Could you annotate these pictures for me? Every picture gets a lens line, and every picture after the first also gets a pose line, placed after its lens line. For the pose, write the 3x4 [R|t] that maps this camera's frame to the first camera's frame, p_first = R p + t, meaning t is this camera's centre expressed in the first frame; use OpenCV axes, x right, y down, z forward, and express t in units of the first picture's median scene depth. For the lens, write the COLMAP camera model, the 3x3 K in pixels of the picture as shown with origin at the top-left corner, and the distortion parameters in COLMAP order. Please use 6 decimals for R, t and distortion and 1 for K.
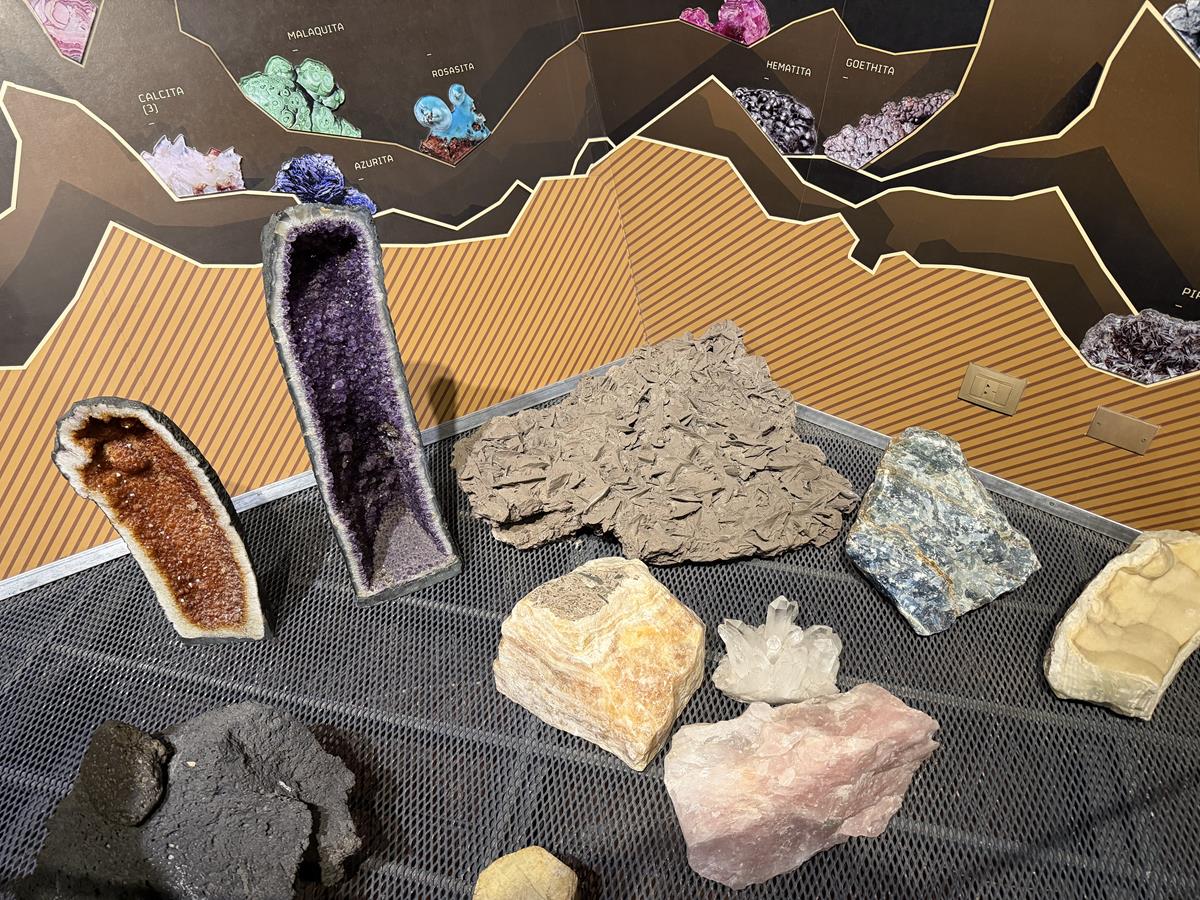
lens RADIAL K [[931.8, 0, 603.7], [0, 931.8, 508.0], [0, 0, 1]] dist [0.105459, -0.196929]
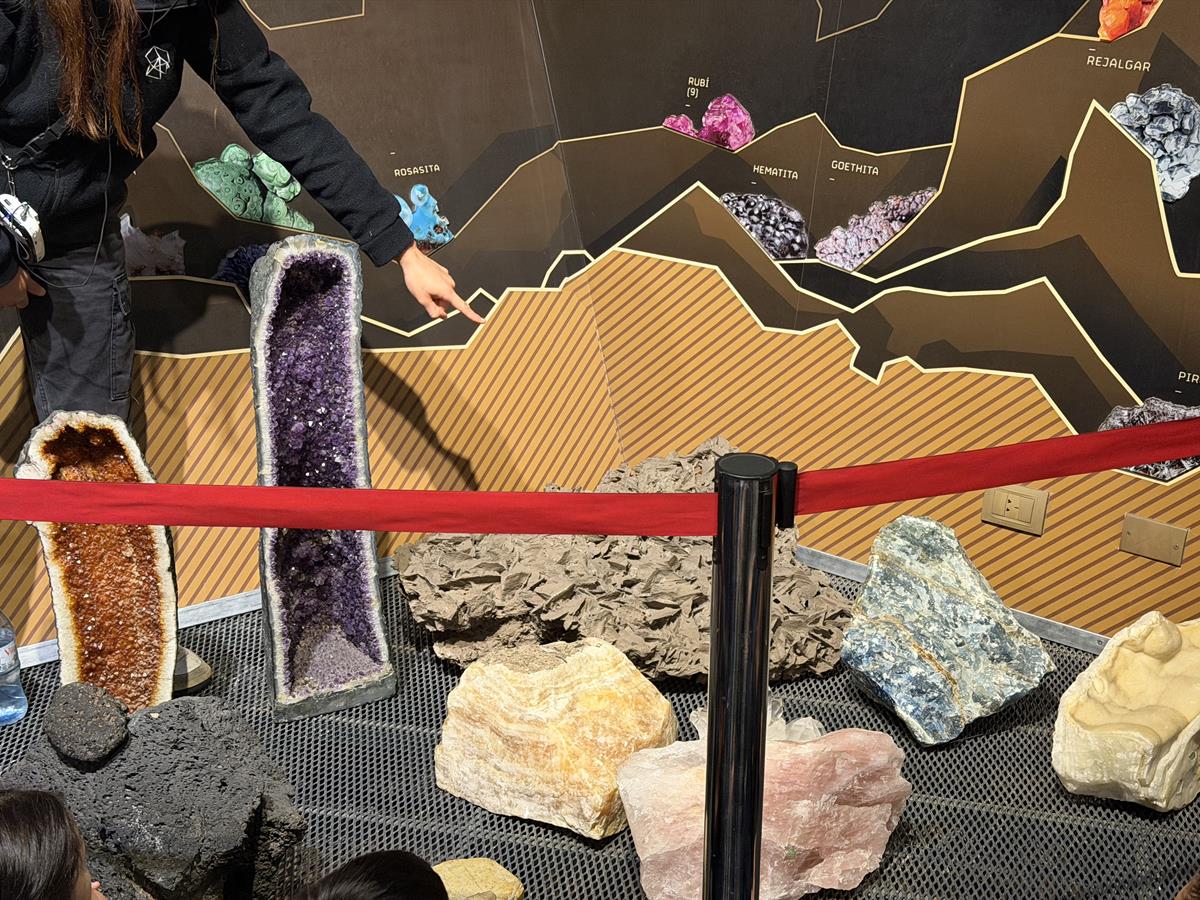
lens RADIAL K [[1678.4, 0, 600.0], [0, 1678.4, 450.0], [0, 0, 1]] dist [0.188836, -0.059285]
pose [[0.999727, 0.023288, 0.001761, 0.024887], [-0.021494, 0.946980, -0.320573, 0.357663], [-0.009133, 0.320448, 0.947222, -0.531544]]
